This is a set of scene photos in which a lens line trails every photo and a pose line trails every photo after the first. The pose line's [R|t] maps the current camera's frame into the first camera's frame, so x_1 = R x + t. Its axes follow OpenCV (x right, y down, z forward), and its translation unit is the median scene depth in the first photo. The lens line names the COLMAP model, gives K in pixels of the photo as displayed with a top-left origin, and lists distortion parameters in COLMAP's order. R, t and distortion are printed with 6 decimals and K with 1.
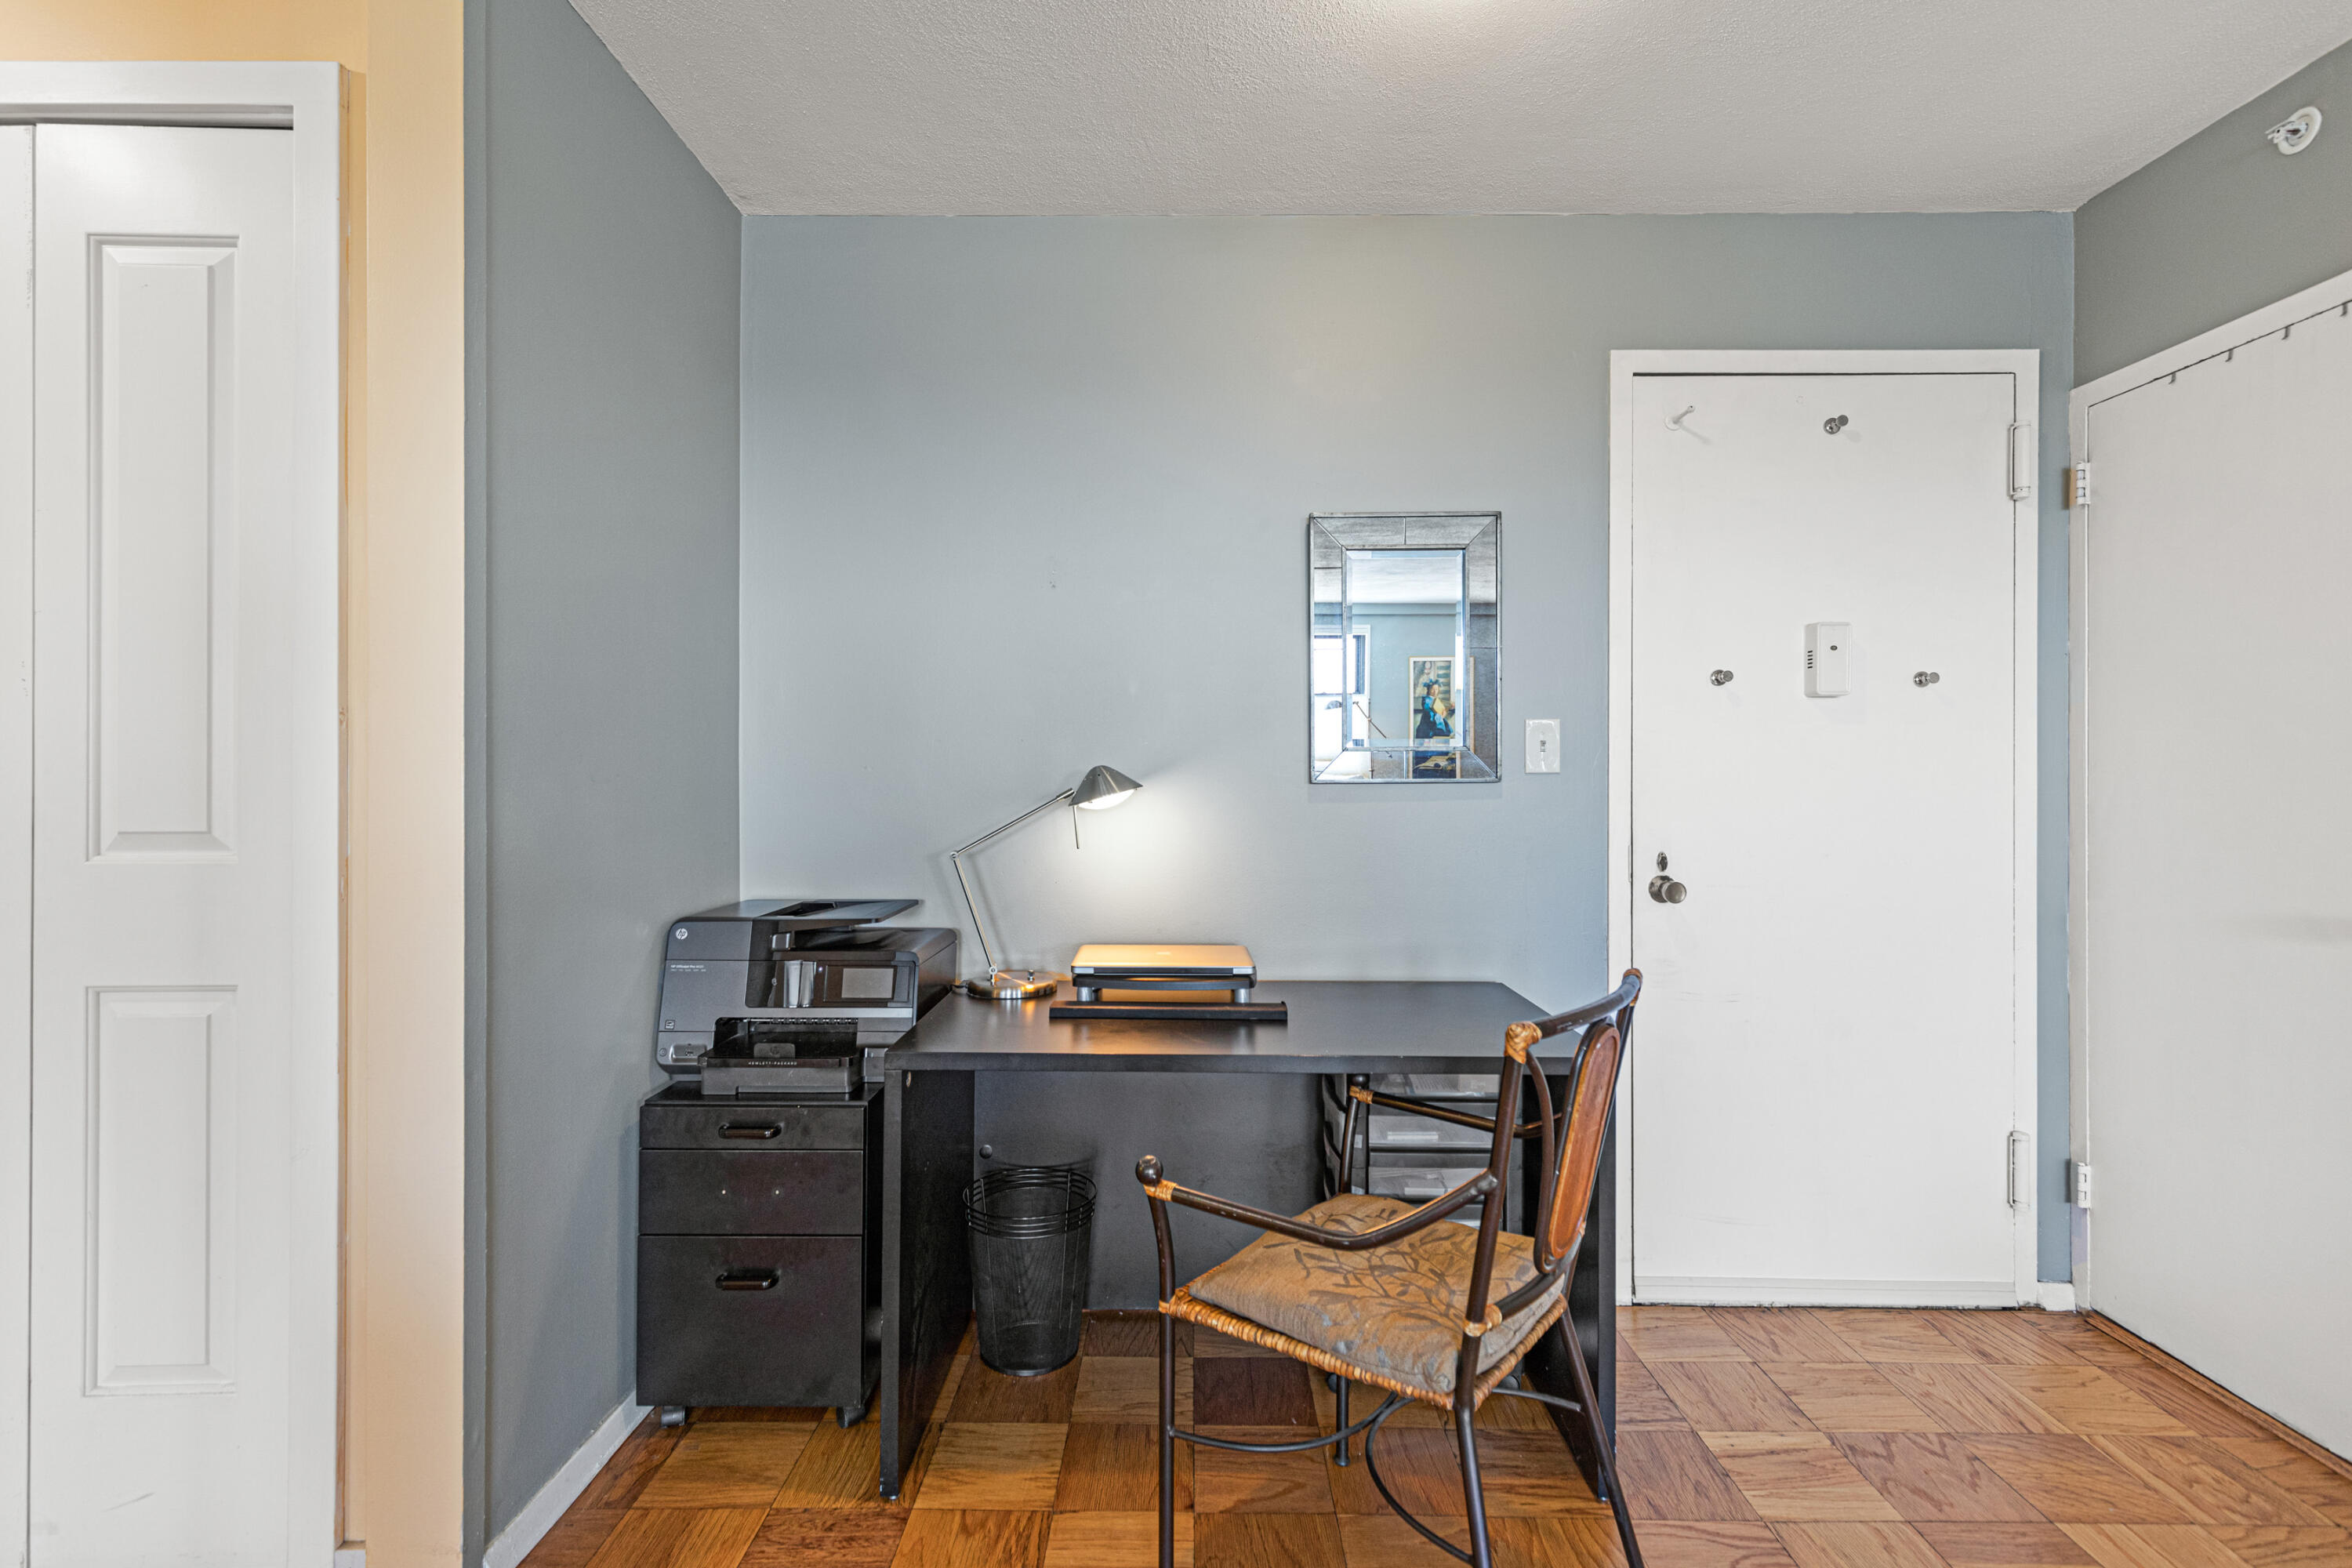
lens RADIAL K [[1052.7, 0, 1188.7], [0, 1052.7, 779.3], [0, 0, 1]] dist [0.008962, -0.001019]
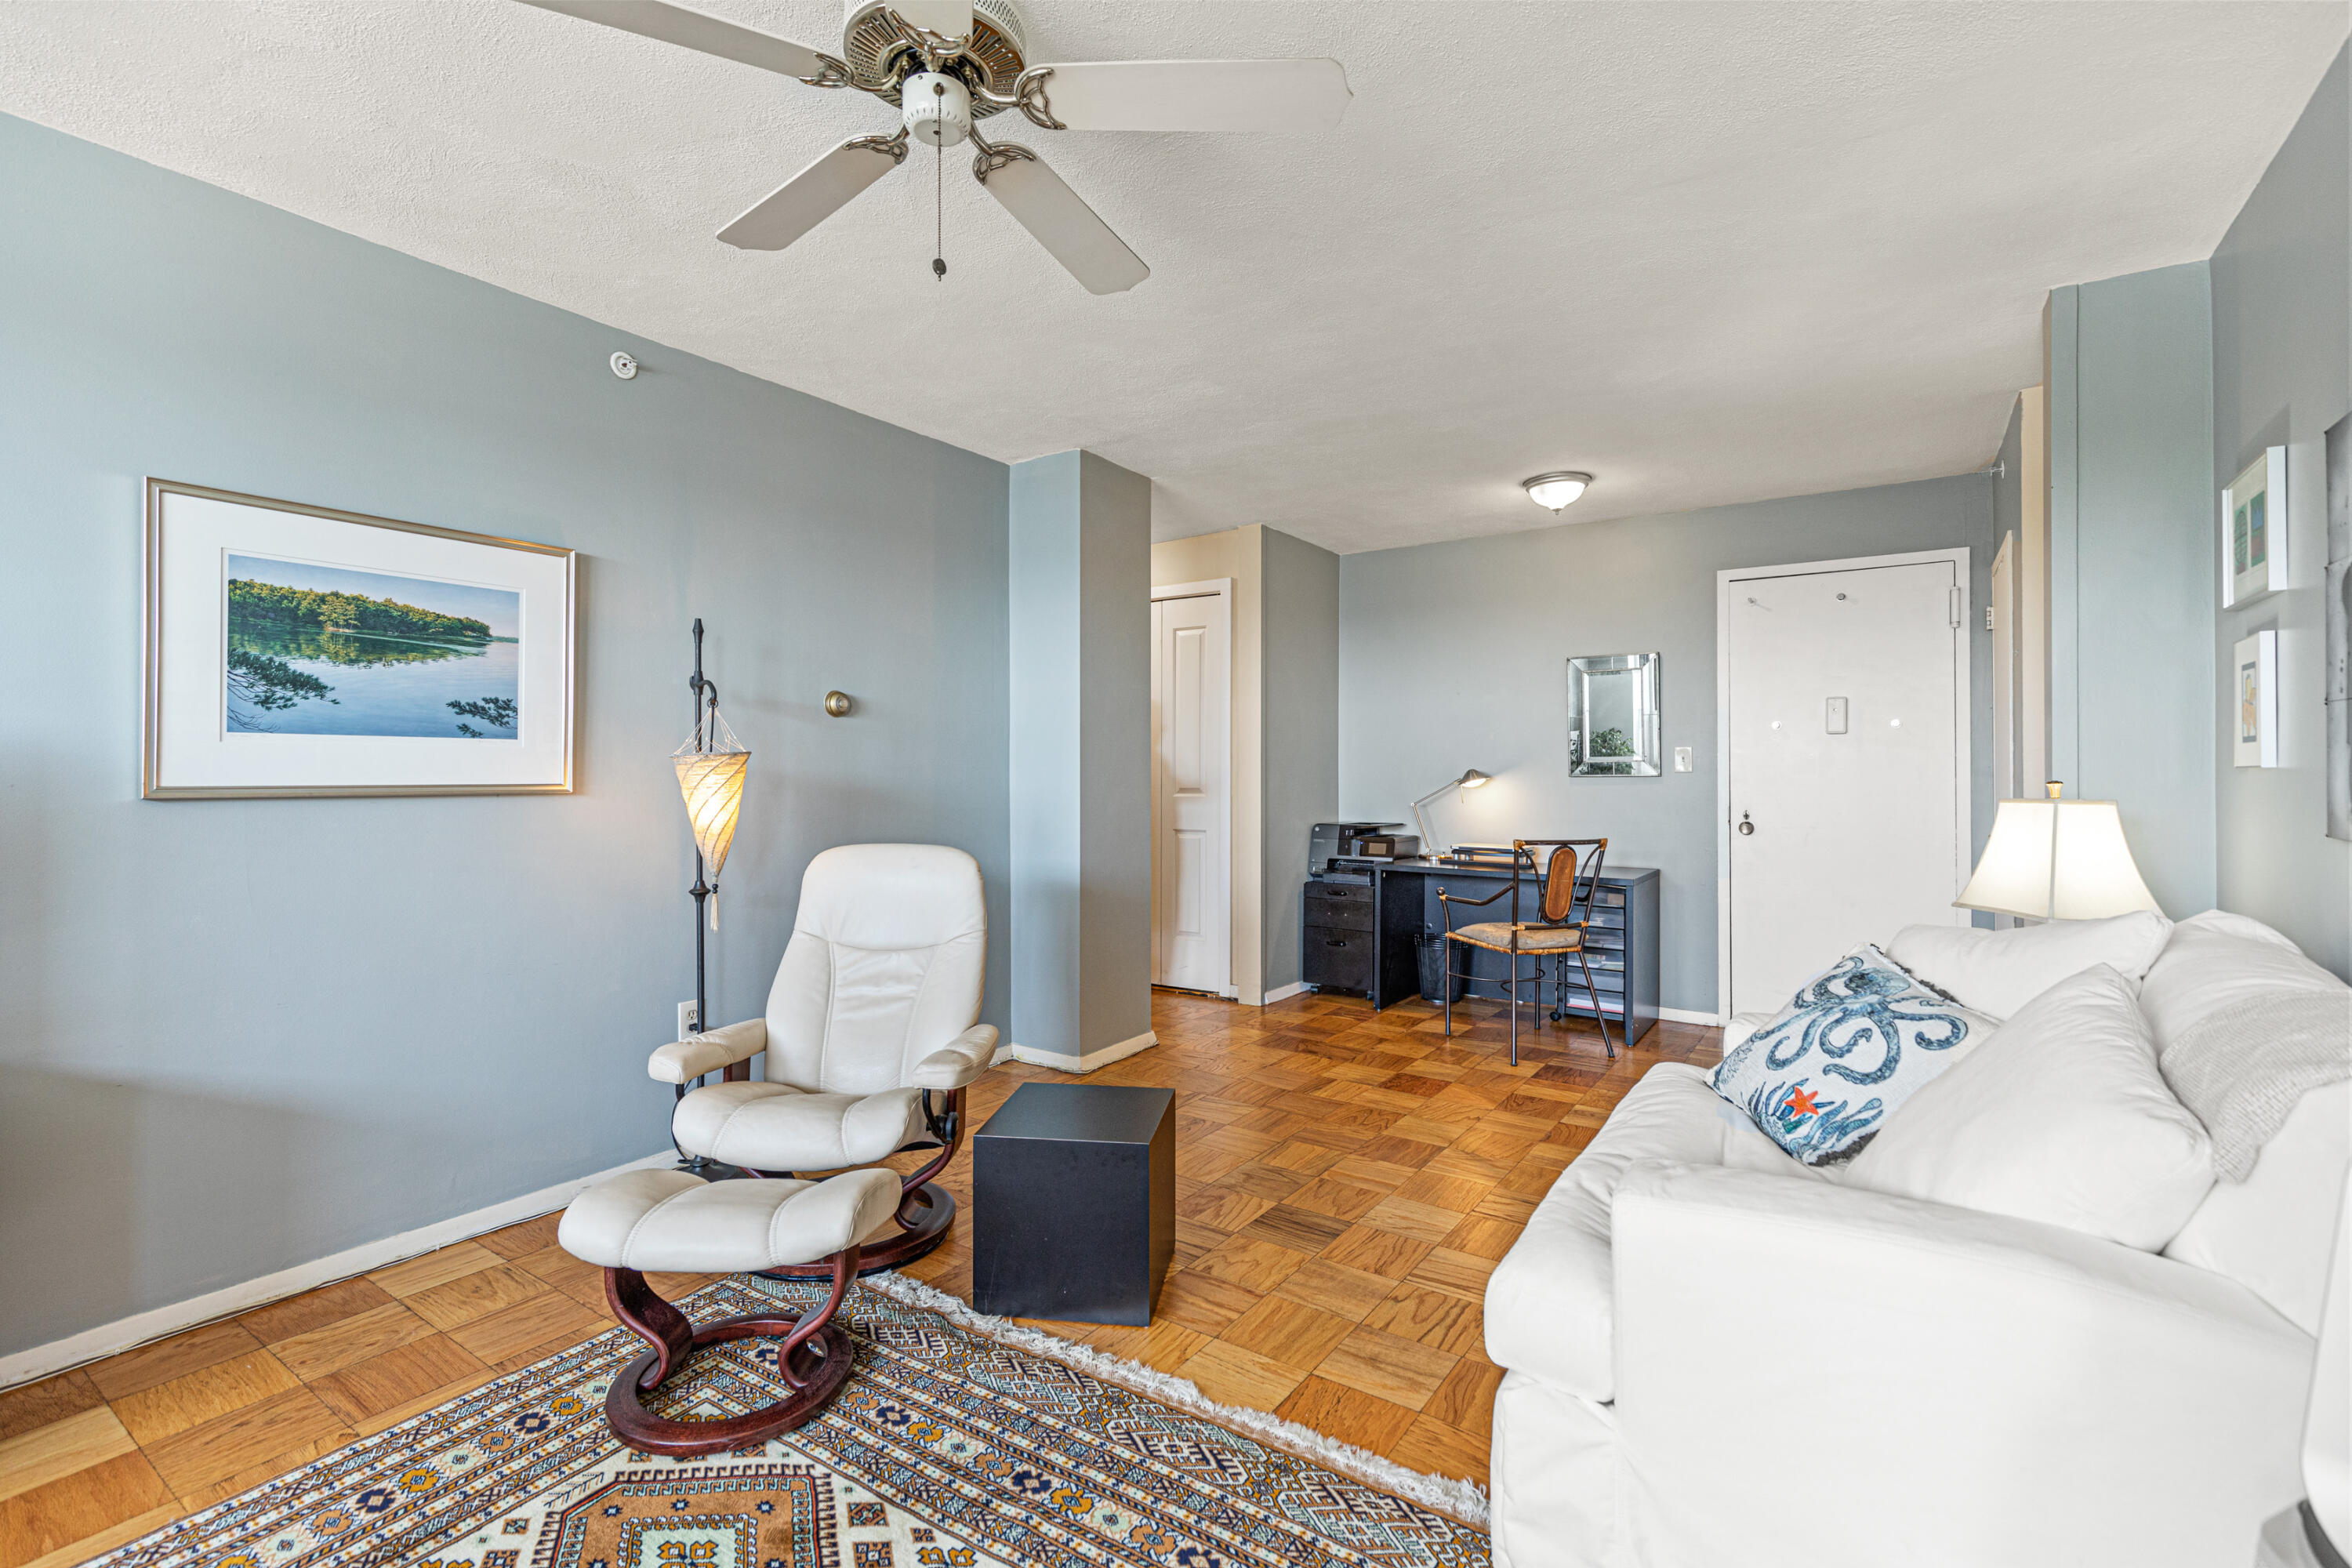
lens RADIAL K [[1052.7, 0, 1190.5], [0, 1052.7, 777.4], [0, 0, 1]] dist [0.008962, -0.001019]
pose [[0.834827, 0.002989, -0.550504, 0.769773], [0.000500, 0.999981, 0.006188, -0.009808], [0.550512, -0.005441, 0.834810, -1.503713]]
